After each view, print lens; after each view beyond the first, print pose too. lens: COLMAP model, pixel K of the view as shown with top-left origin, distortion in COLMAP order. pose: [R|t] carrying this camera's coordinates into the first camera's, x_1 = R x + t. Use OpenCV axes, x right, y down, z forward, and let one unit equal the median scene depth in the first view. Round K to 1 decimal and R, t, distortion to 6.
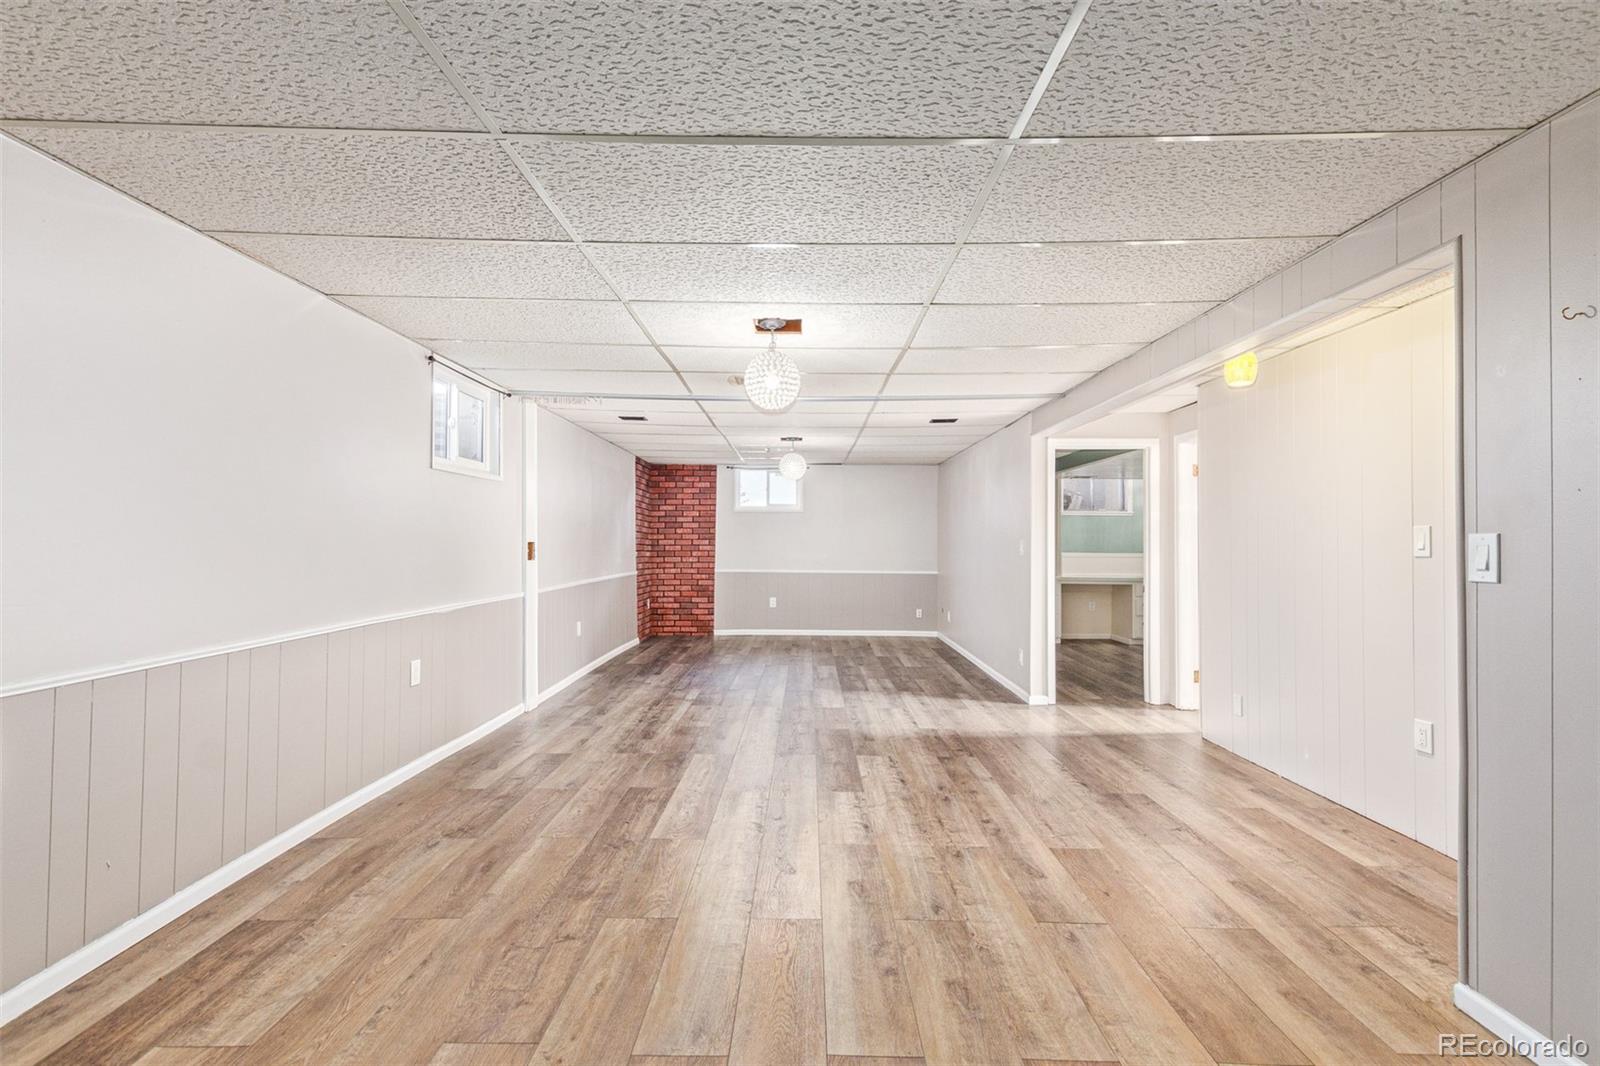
lens RADIAL K [[727.2, 0, 808.2], [0, 727.2, 532.4], [0, 0, 1]] dist [0.015383, -0.001453]
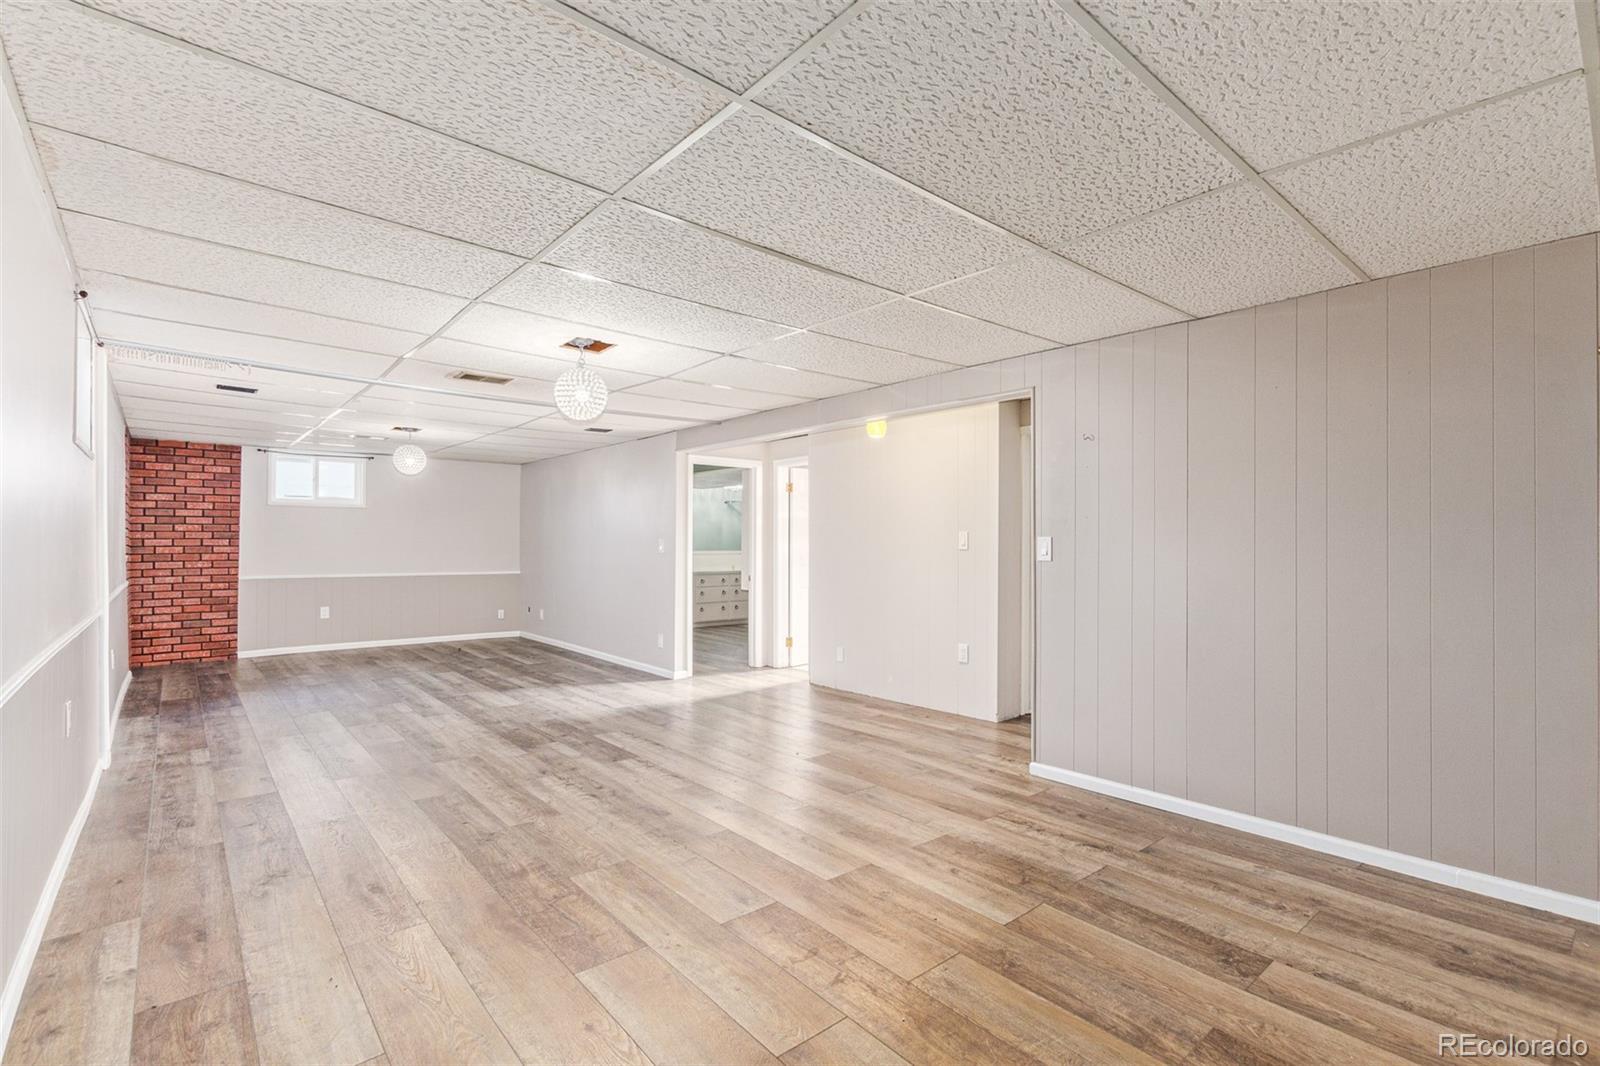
lens RADIAL K [[727.2, 0, 807.8], [0, 727.2, 542.3], [0, 0, 1]] dist [0.015383, -0.001453]
pose [[0.758394, -0.001292, 0.651795, -0.289640], [-0.007788, 0.999909, 0.011044, -0.000455], [-0.651749, -0.013452, 0.758315, -0.031504]]
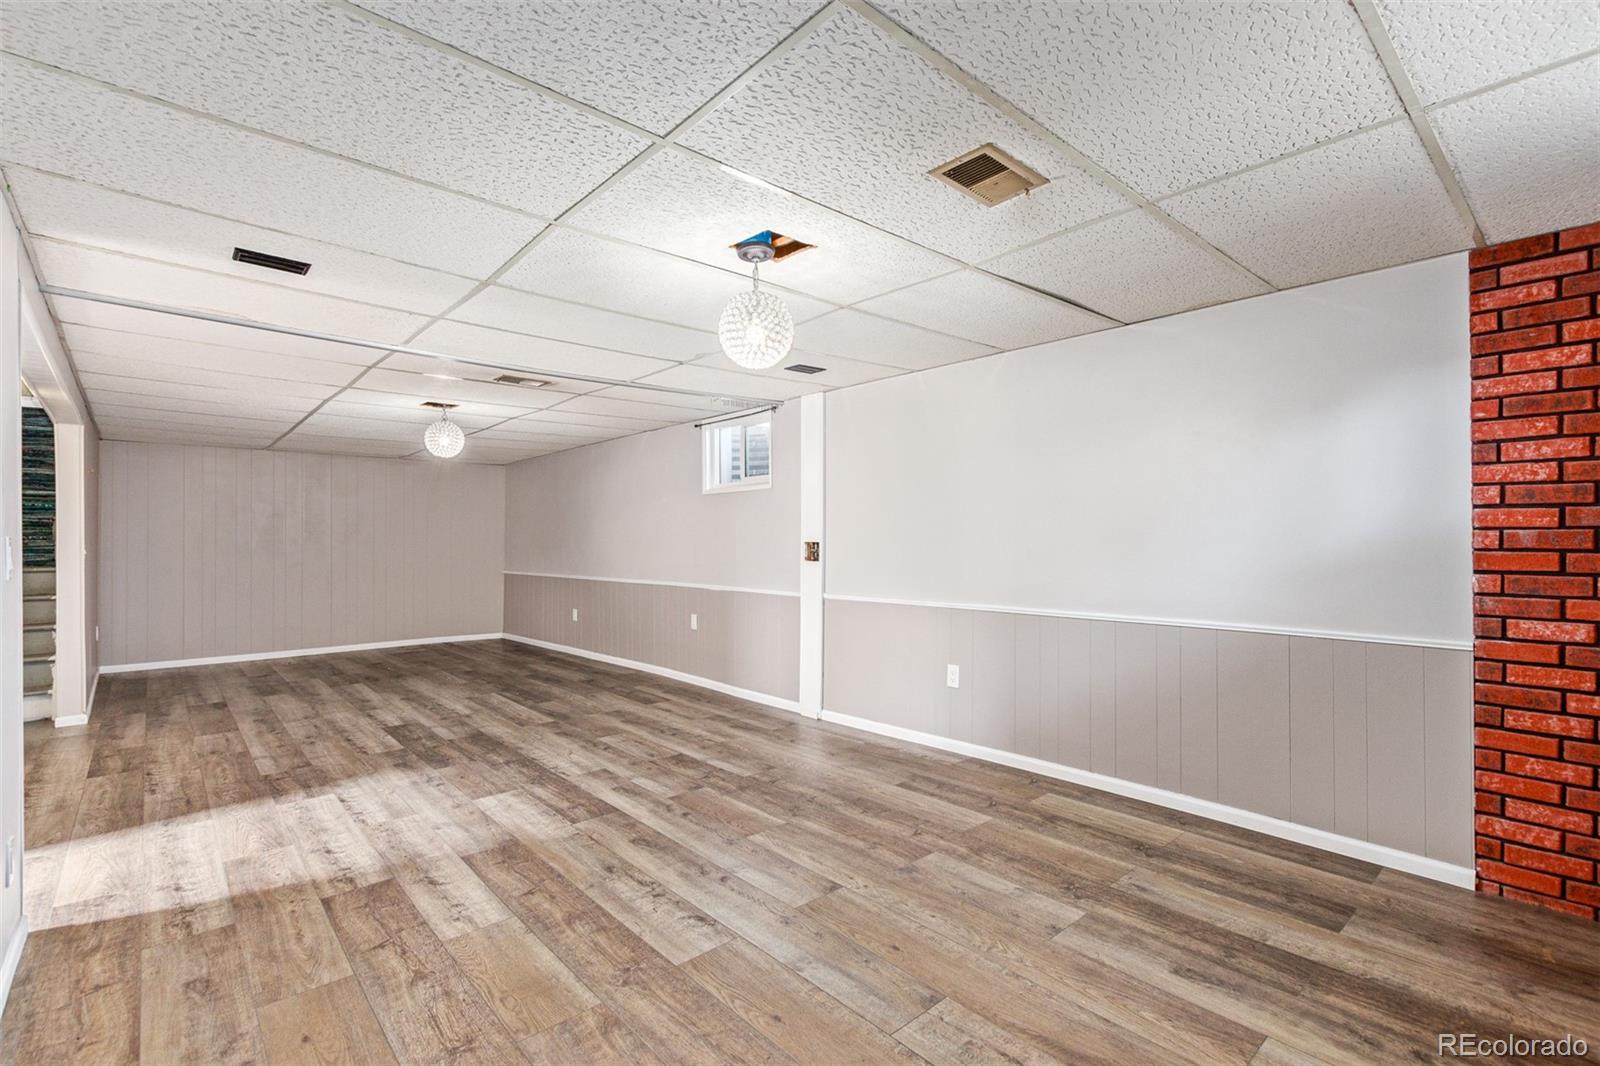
lens RADIAL K [[727.2, 0, 802.3], [0, 727.2, 536.7], [0, 0, 1]] dist [0.015383, -0.001453]
pose [[-0.747759, -0.001241, -0.663969, 0.239942], [0.011533, 0.999823, -0.014857, 0.018128], [0.663870, -0.018767, -0.747613, 1.545521]]
